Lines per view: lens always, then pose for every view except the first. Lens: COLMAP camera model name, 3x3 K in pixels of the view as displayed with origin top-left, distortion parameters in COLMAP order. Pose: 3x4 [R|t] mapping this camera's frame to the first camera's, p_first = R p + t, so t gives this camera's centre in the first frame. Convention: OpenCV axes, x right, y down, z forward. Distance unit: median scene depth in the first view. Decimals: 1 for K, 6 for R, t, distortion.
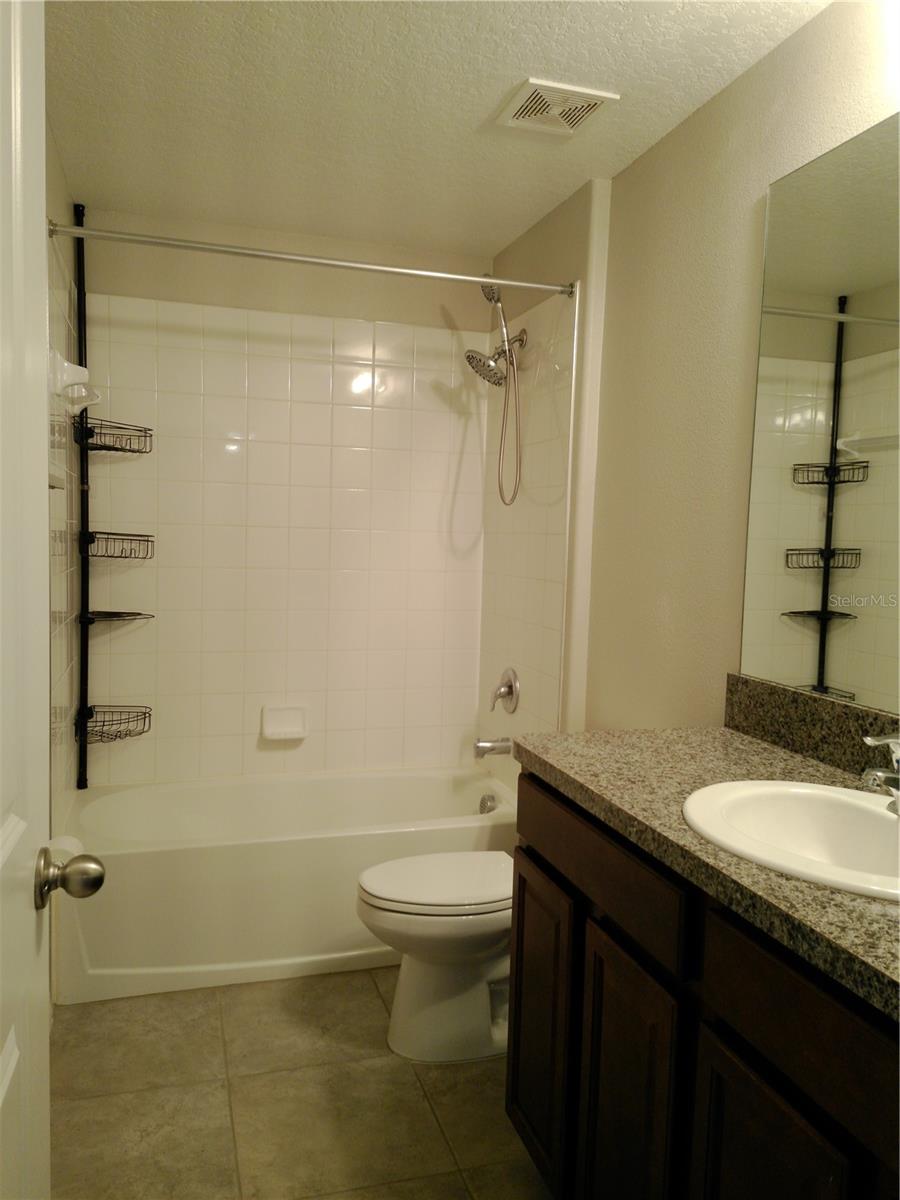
lens RADIAL K [[879.4, 0, 450.0], [0, 879.4, 600.0], [0, 0, 1]] dist [0.140887, -0.174091]
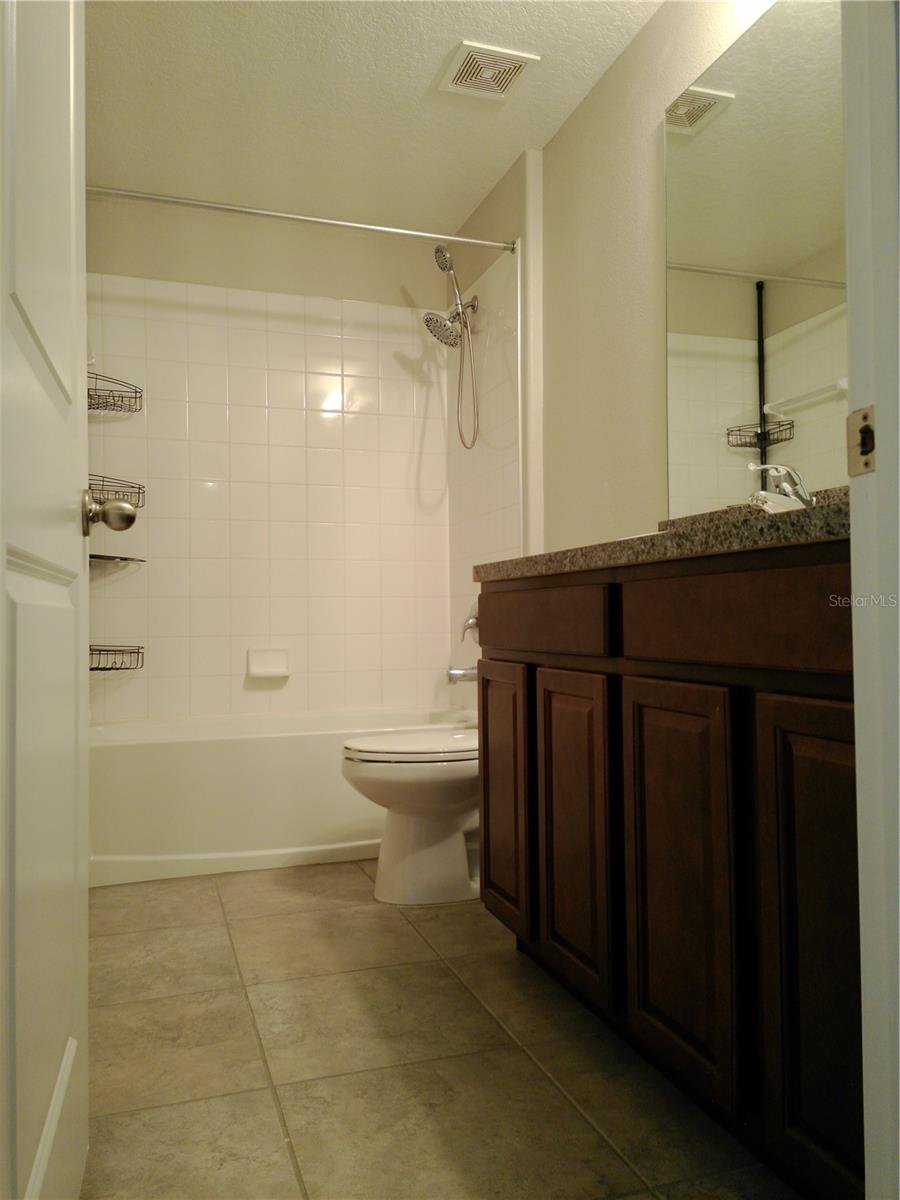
lens RADIAL K [[879.4, 0, 450.0], [0, 879.4, 600.0], [0, 0, 1]] dist [0.140887, -0.174091]
pose [[0.998822, -0.040035, 0.027431, 0.006964], [0.042548, 0.994263, -0.098132, 0.246618], [-0.023345, 0.099183, 0.994795, -0.105735]]
